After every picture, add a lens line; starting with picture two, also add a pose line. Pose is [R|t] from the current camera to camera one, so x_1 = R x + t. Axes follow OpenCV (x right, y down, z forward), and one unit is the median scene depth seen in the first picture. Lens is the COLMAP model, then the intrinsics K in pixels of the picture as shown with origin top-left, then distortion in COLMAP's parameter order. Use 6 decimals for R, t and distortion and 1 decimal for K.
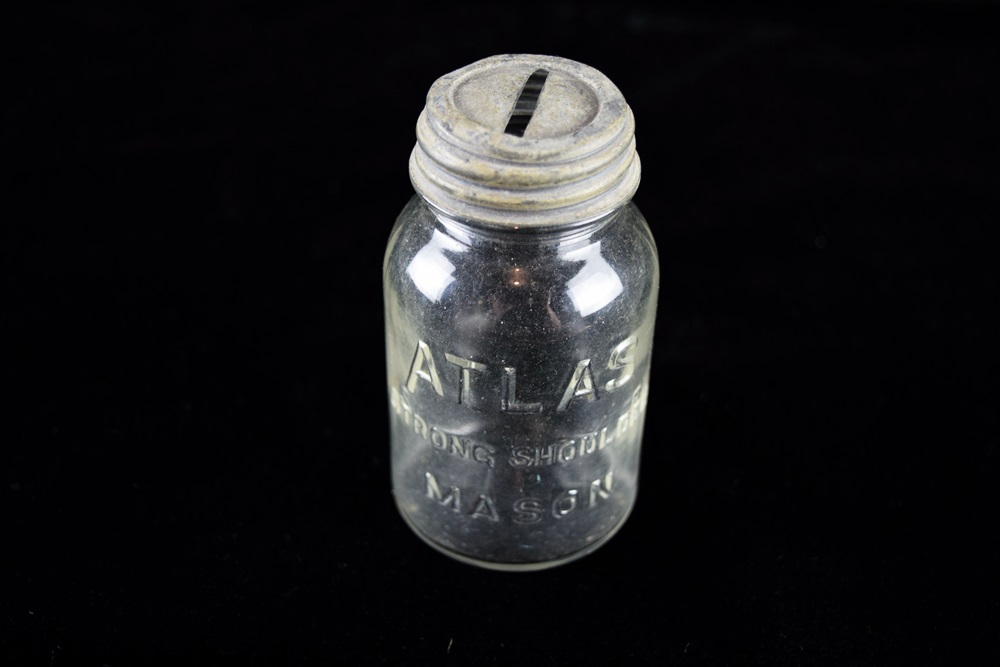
lens RADIAL K [[1441.7, 0, 500.0], [0, 1441.7, 333.5], [0, 0, 1]] dist [-0.010632, -0.004955]
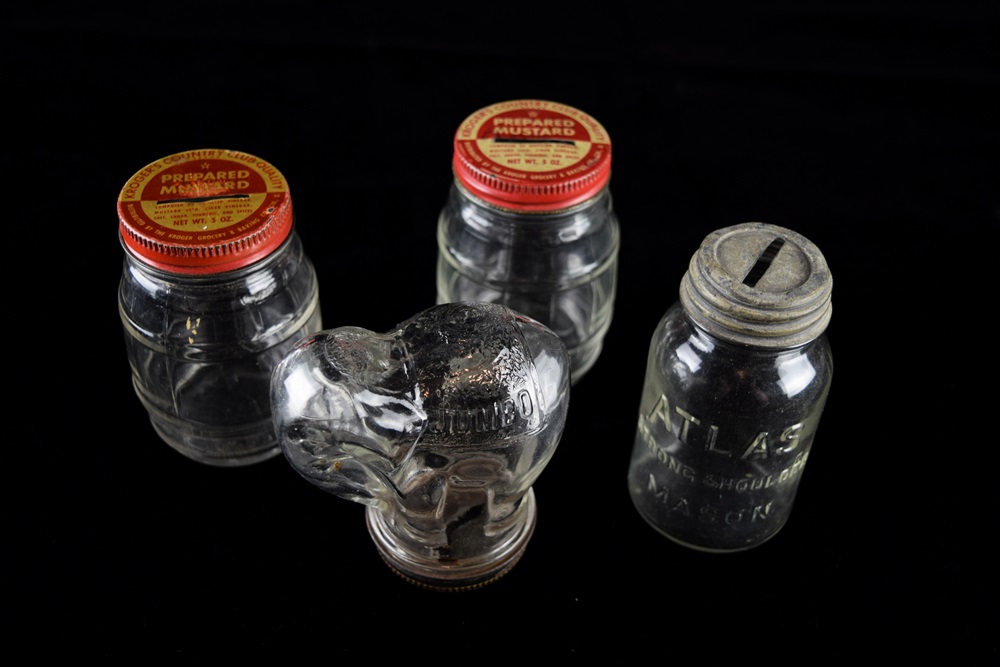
lens RADIAL K [[1196.3, 0, 500.0], [0, 1196.3, 333.5], [0, 0, 1]] dist [0.006983, 0.007966]
pose [[0.952055, 0.220075, -0.212503, 0.037555], [-0.210966, 0.975335, 0.064921, -0.106224], [0.221549, -0.016978, 0.975002, -0.301450]]
